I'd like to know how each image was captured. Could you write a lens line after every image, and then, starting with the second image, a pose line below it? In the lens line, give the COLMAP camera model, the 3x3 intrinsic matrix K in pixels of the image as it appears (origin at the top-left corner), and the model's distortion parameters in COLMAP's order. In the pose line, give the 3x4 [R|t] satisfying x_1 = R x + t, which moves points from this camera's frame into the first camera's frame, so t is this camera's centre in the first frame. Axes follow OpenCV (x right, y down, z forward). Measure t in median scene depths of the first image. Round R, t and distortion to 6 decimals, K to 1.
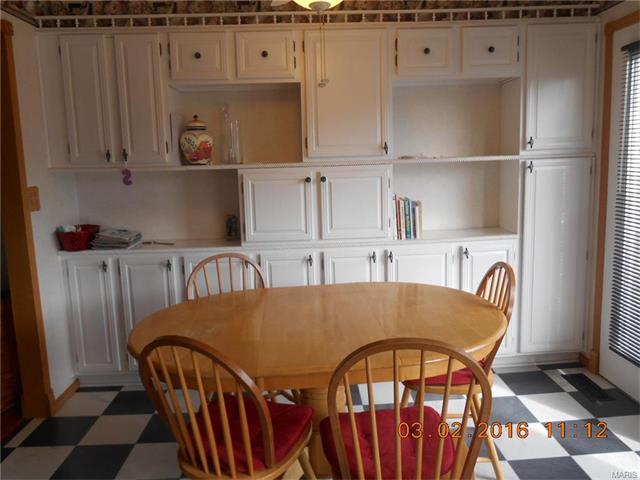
lens RADIAL K [[487.7, 0, 319.6], [0, 487.7, 238.8], [0, 0, 1]] dist [-0.026627, 0.010227]
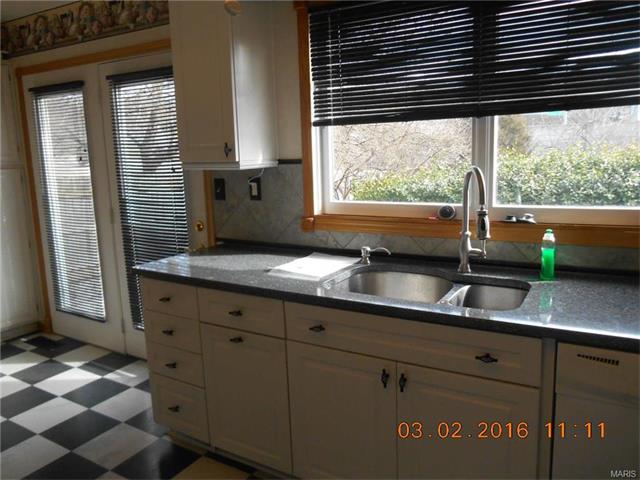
lens RADIAL K [[487.7, 0, 319.9], [0, 487.7, 243.0], [0, 0, 1]] dist [-0.026627, 0.010227]
pose [[0.536368, -0.114469, 0.836186, -0.113703], [0.125060, 0.990602, 0.055389, 0.057720], [-0.834668, 0.074864, 0.545642, -0.365720]]
